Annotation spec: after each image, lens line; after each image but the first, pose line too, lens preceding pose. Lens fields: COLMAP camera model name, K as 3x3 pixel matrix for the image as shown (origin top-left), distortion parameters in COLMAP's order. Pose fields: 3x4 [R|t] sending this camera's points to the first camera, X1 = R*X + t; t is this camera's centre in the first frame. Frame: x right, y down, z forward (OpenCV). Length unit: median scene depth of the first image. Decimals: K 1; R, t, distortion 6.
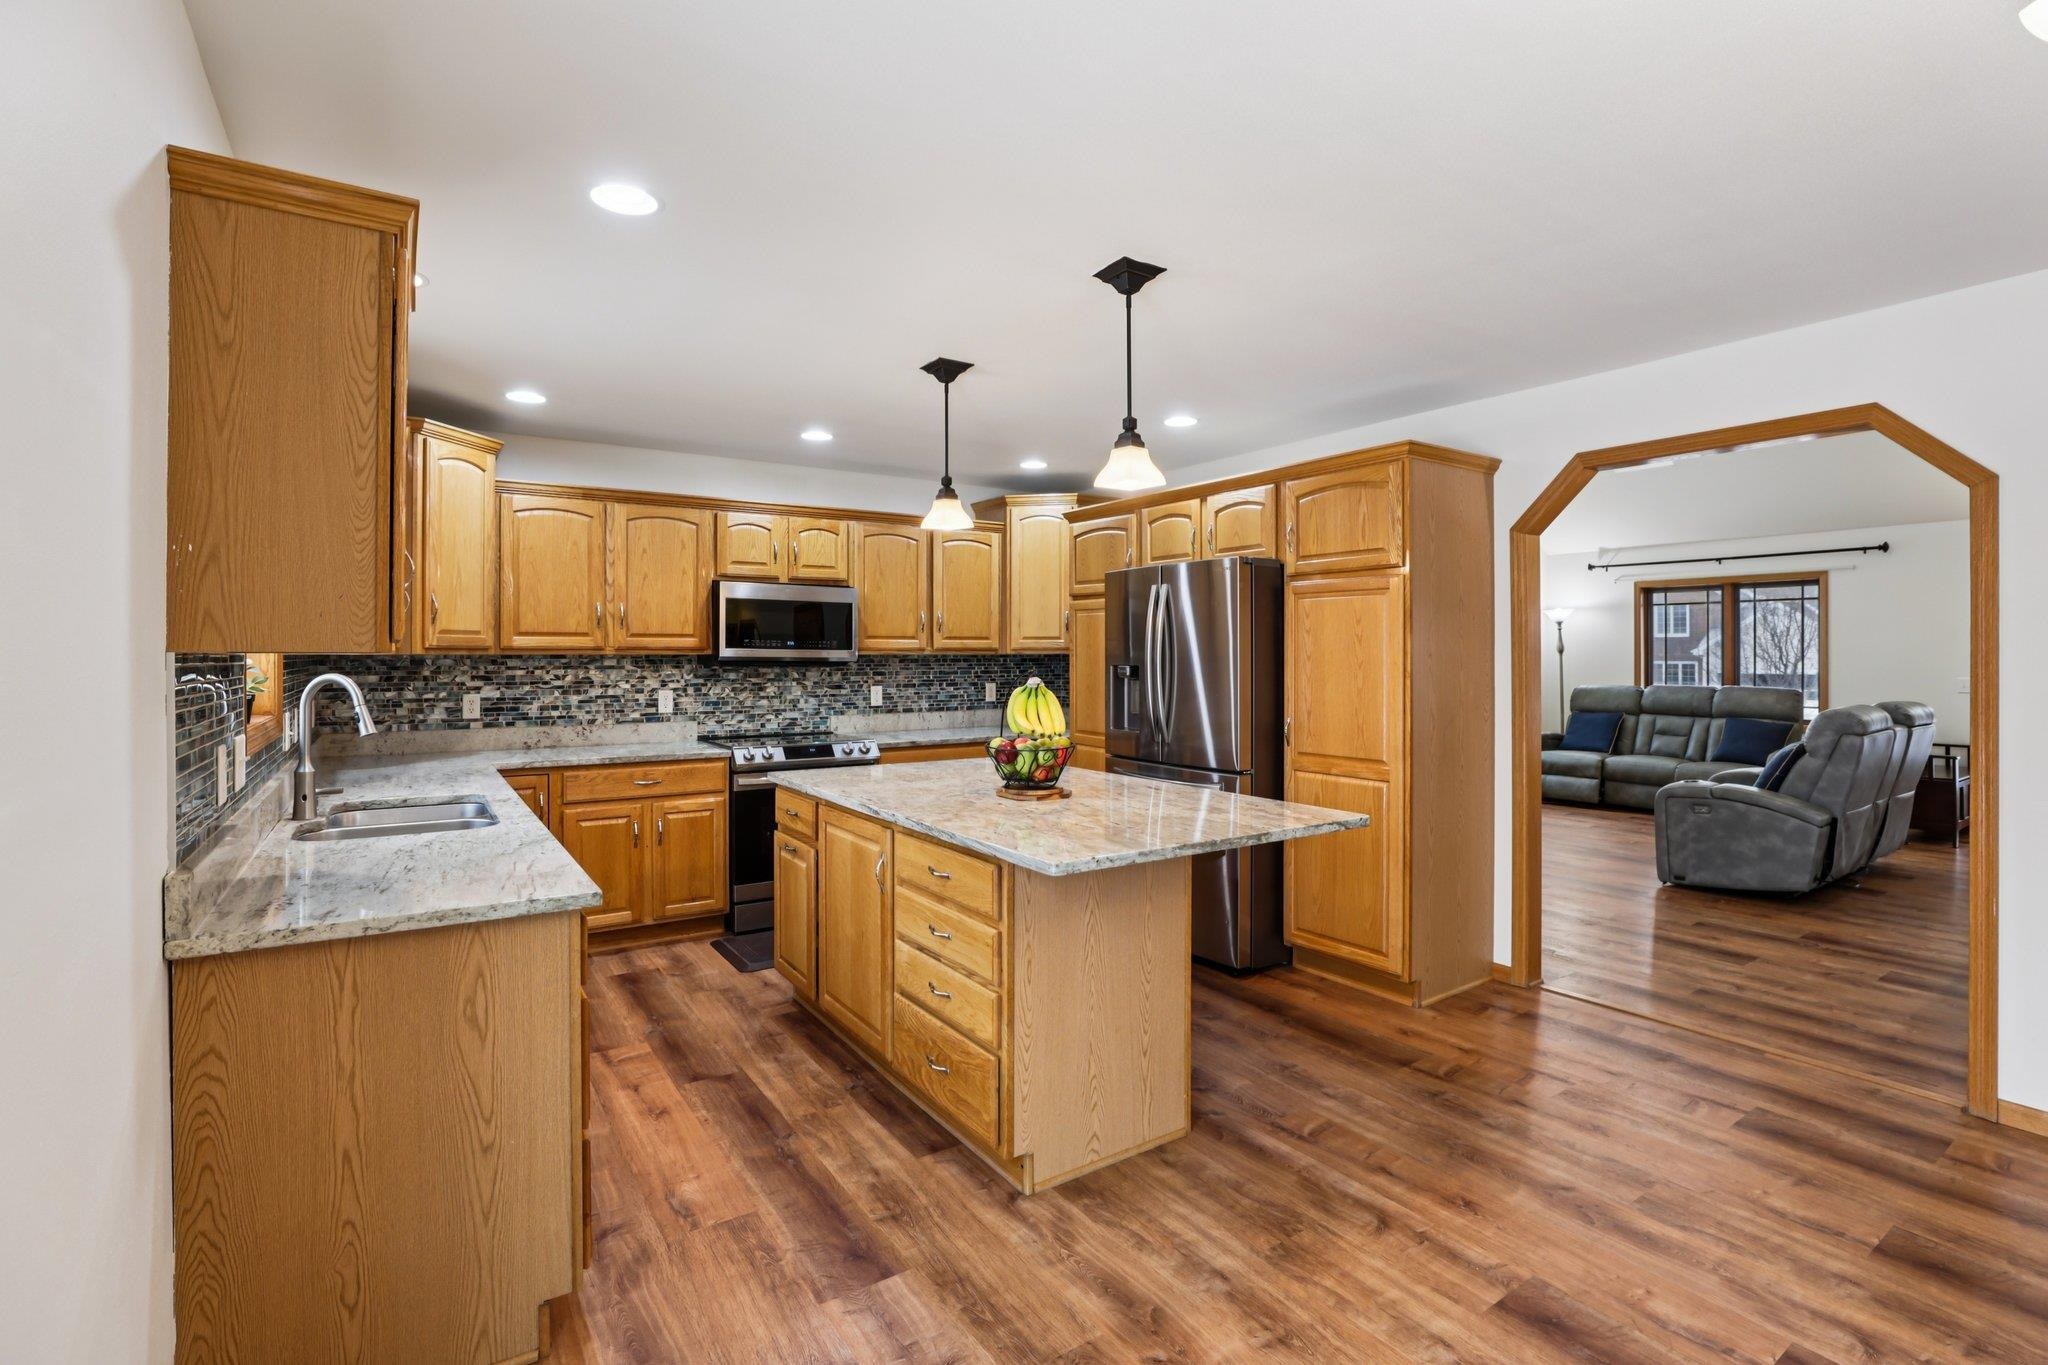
lens RADIAL K [[944.9, 0, 1016.0], [0, 944.9, 639.7], [0, 0, 1]] dist [-0.044236, 0.013177]
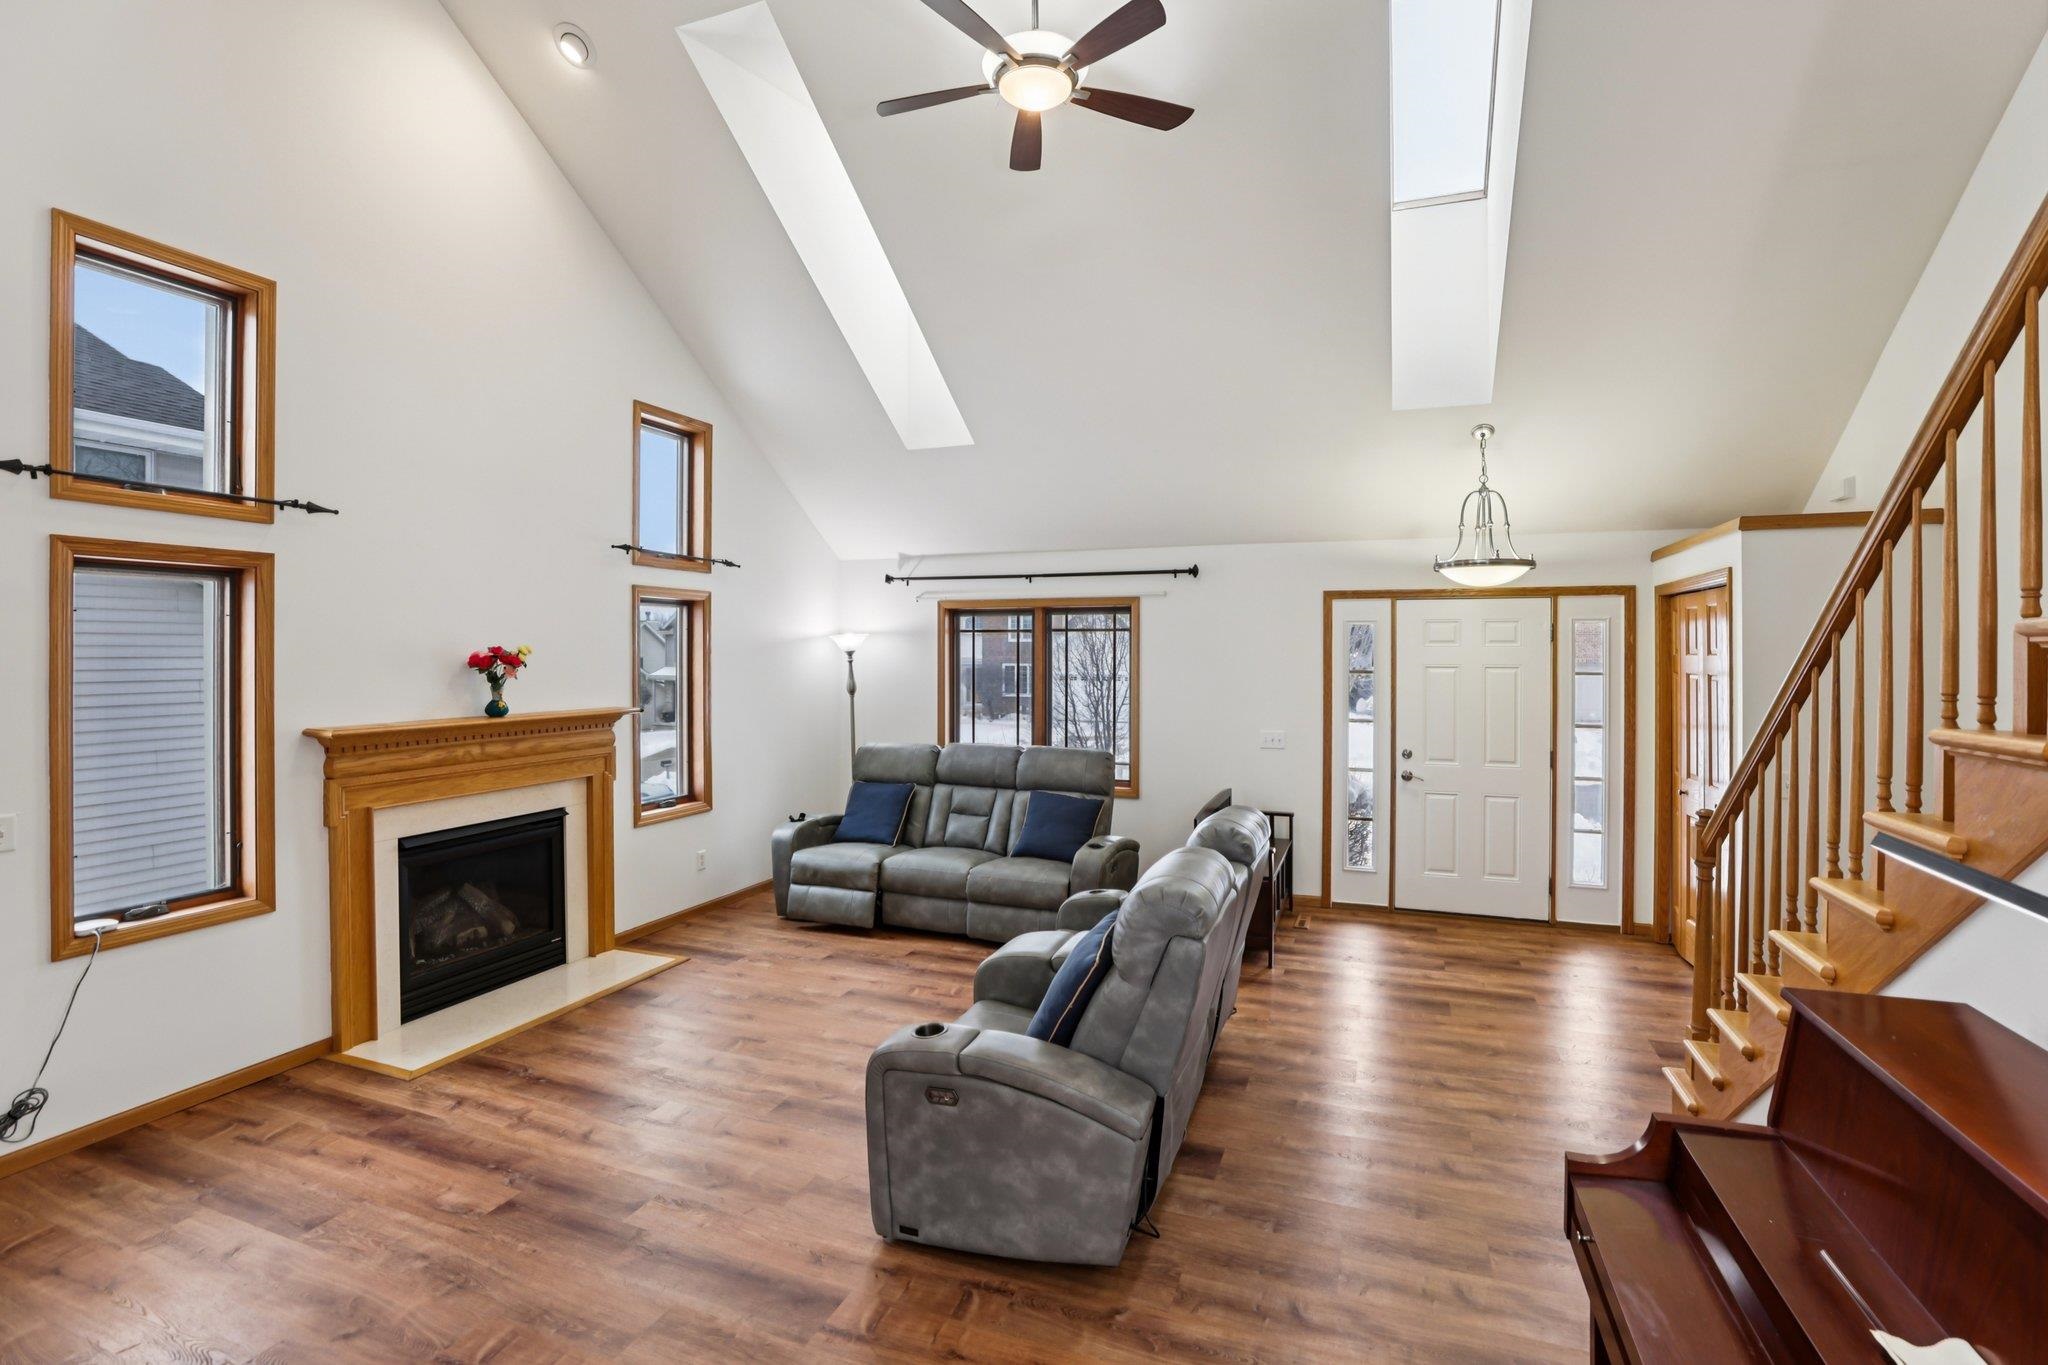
lens RADIAL K [[944.9, 0, 1030.5], [0, 944.9, 656.4], [0, 0, 1]] dist [-0.044236, 0.013177]
pose [[0.815031, -0.003252, 0.579408, 0.567470], [-0.009267, 0.999783, 0.018646, -0.064513], [-0.579343, -0.020567, 0.814824, 0.663670]]
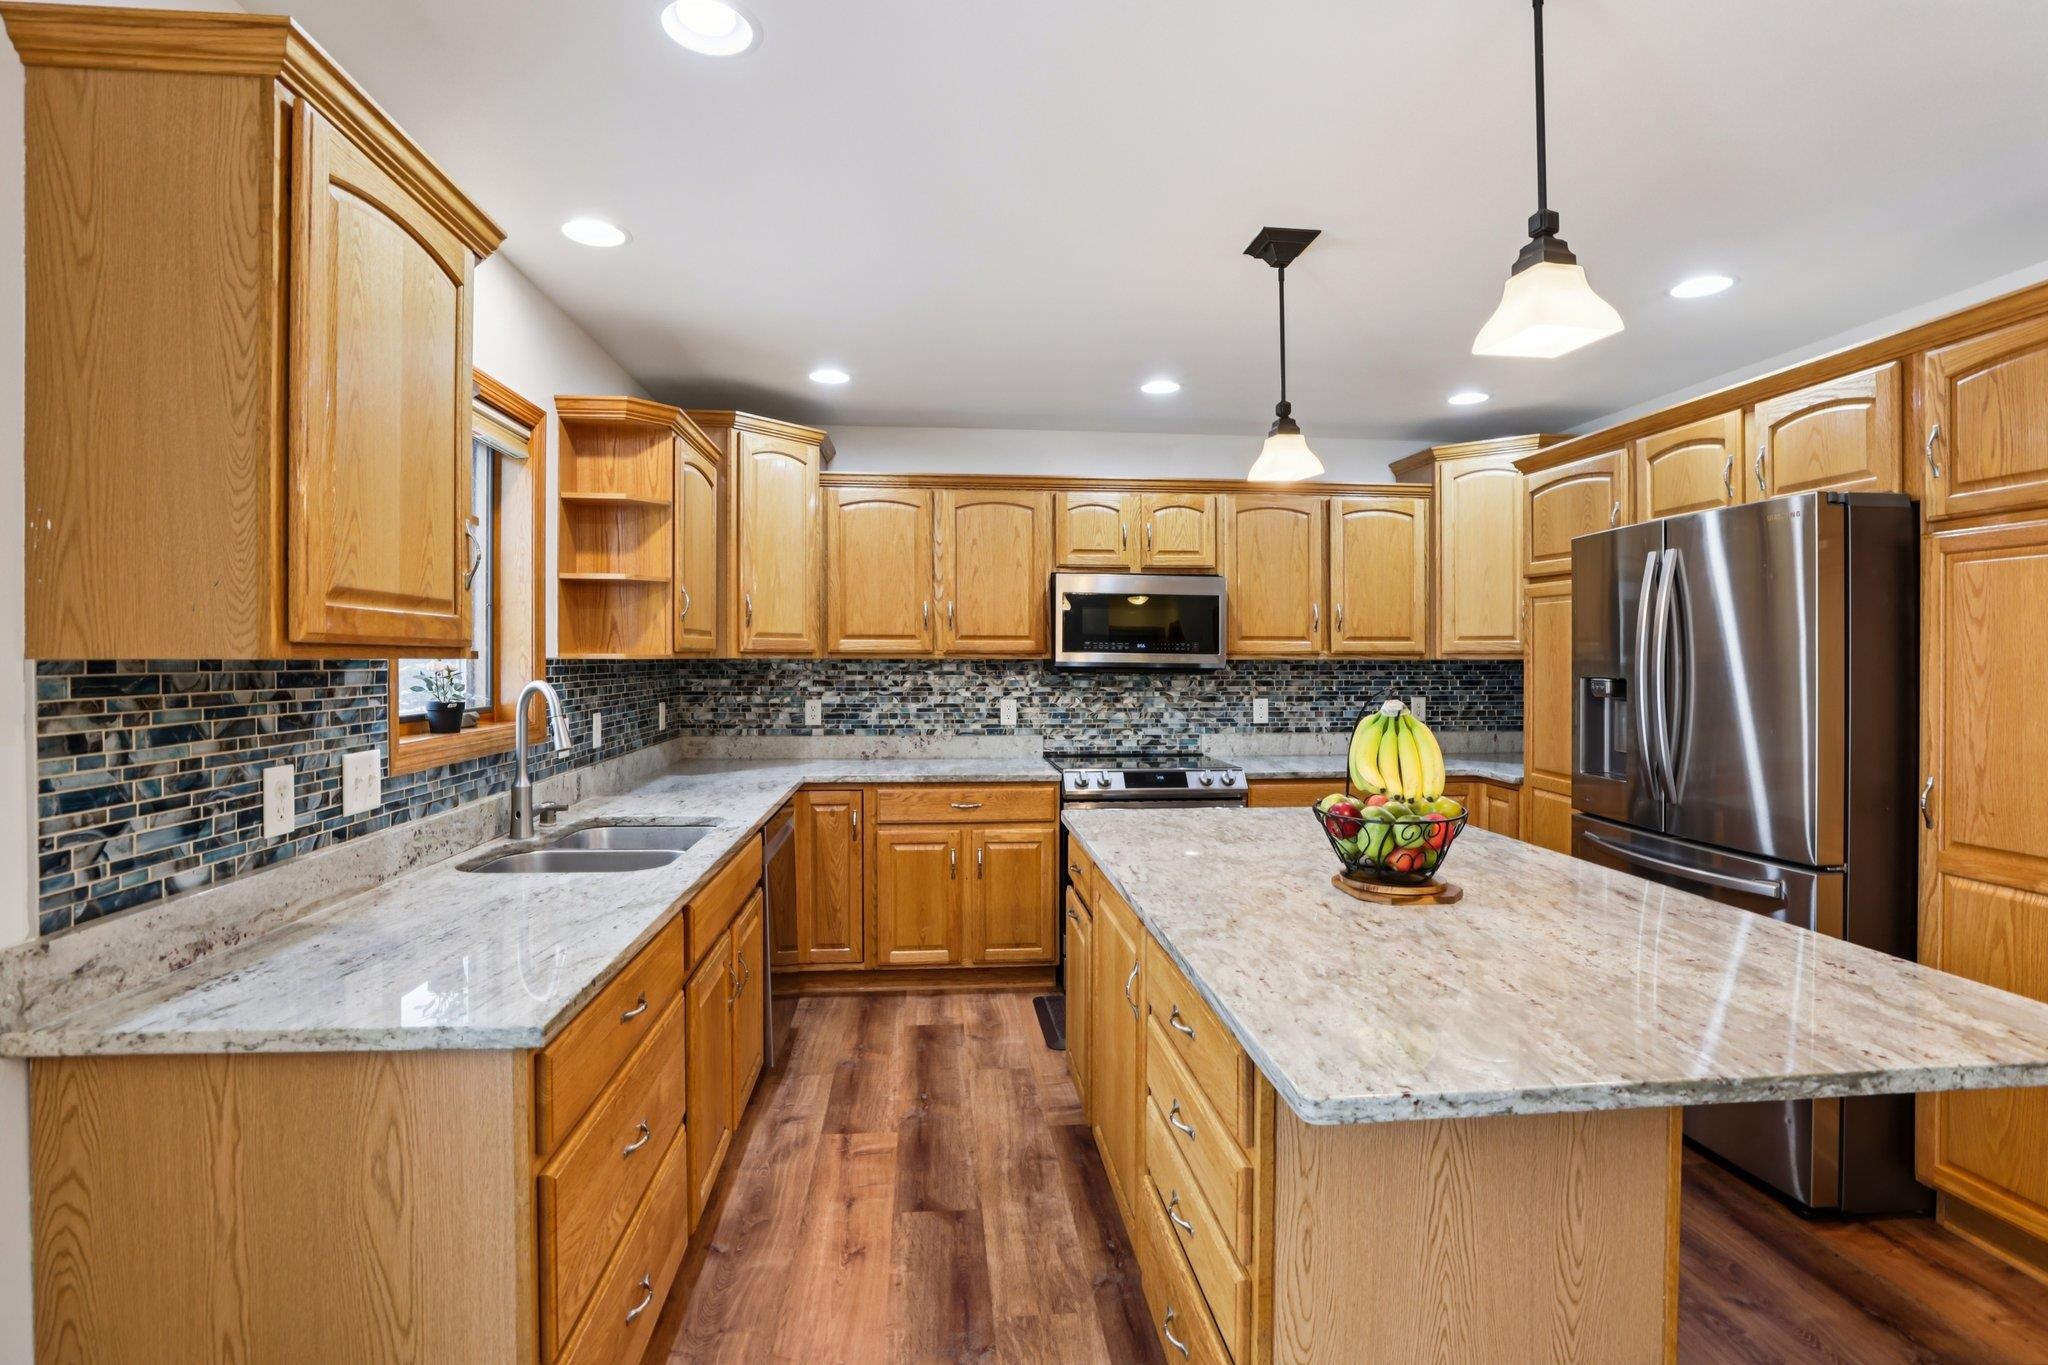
lens RADIAL K [[944.9, 0, 1017.0], [0, 944.9, 652.7], [0, 0, 1]] dist [-0.044236, 0.013177]
pose [[0.880456, 0.000008, -0.474127, 0.063397], [0.004937, 0.999946, 0.009186, 0.001732], [0.474102, -0.010429, 0.880408, 0.239687]]
